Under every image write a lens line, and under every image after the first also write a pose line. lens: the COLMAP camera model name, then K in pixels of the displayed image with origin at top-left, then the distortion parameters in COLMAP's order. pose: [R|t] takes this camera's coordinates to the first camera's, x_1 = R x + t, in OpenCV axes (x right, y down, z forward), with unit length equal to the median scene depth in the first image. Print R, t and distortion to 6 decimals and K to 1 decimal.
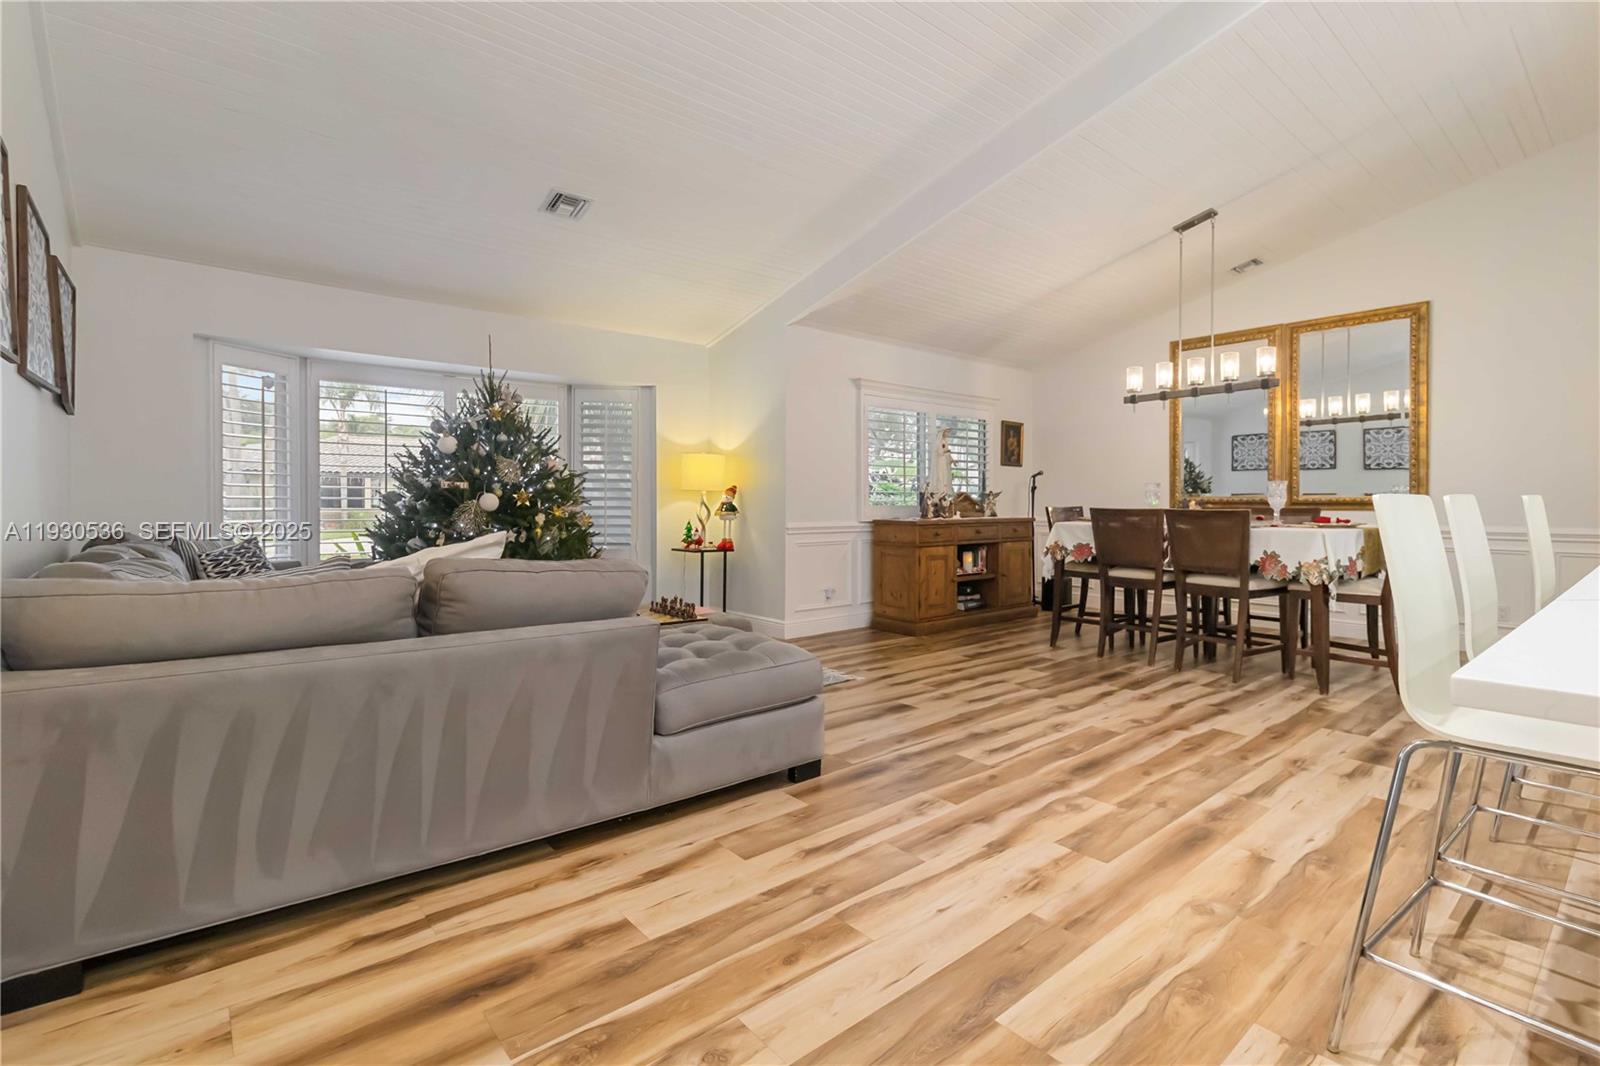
lens RADIAL K [[741.6, 0, 803.3], [0, 741.6, 512.4], [0, 0, 1]] dist [0.000735, 0.000153]
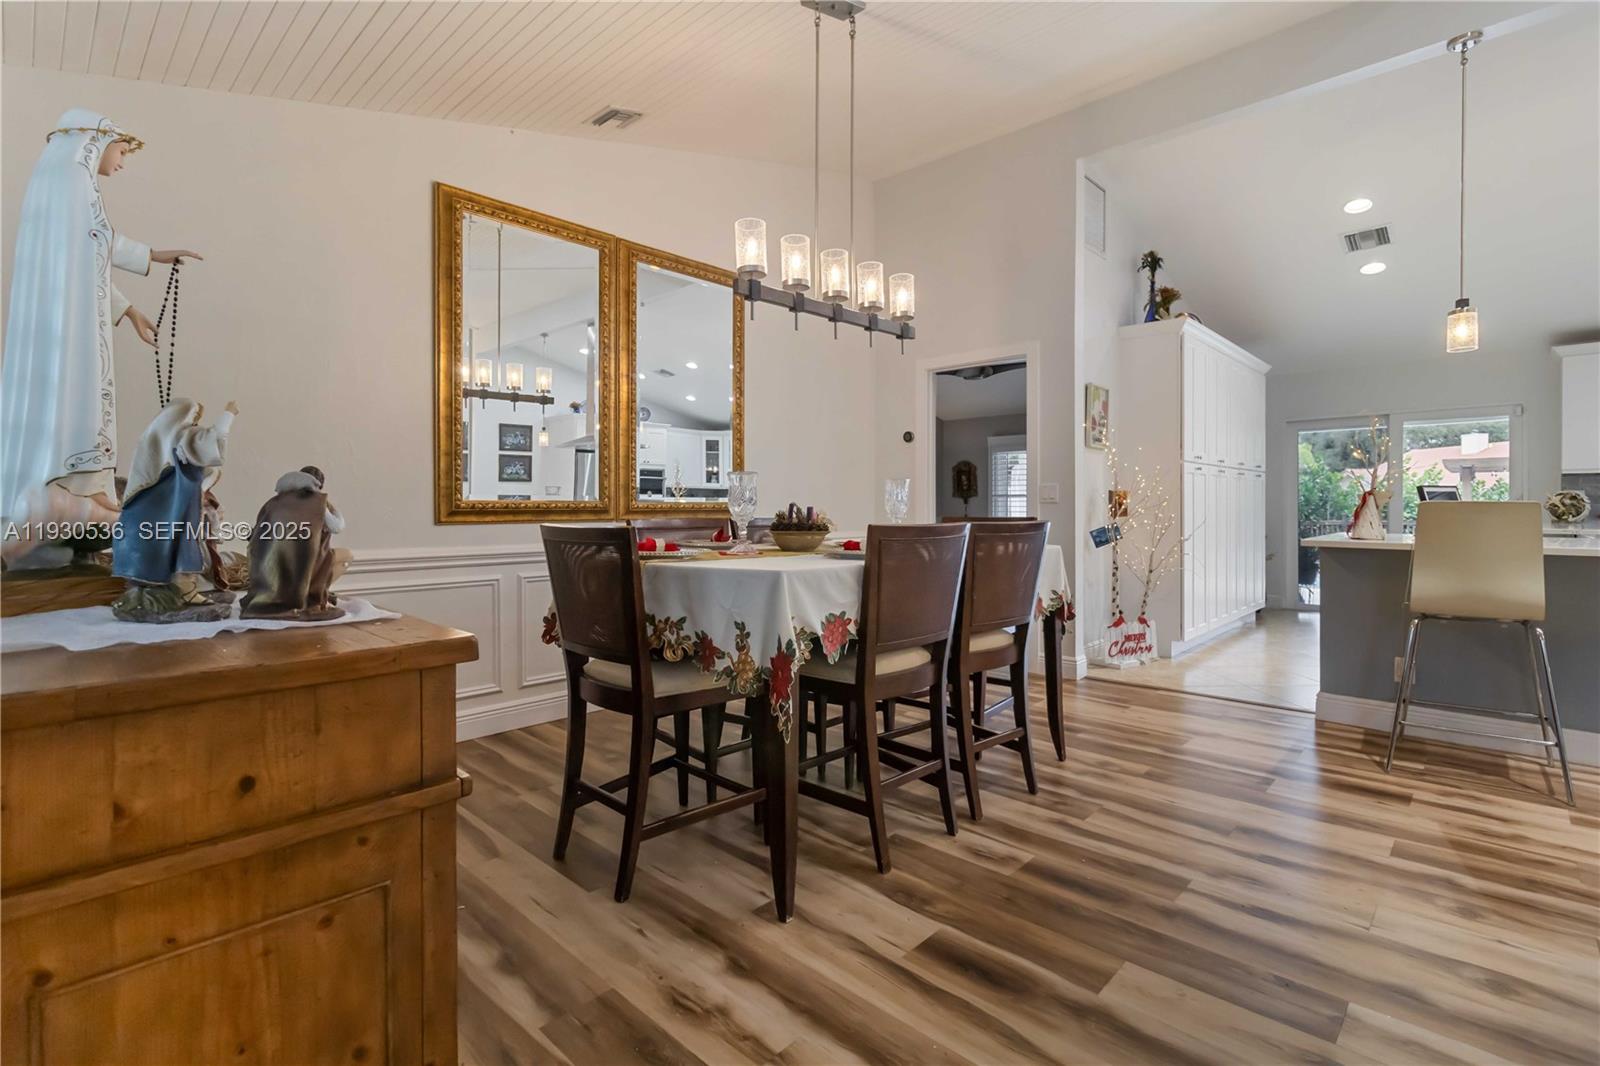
lens RADIAL K [[753.6, 0, 802.2], [0, 753.6, 507.5], [0, 0, 1]] dist [0.000018, -0.000070]
pose [[-0.109100, -0.003553, 0.994024, -0.036489], [0.018264, 0.999818, 0.005579, -0.021081], [-0.993863, 0.018764, -0.109015, 1.191188]]
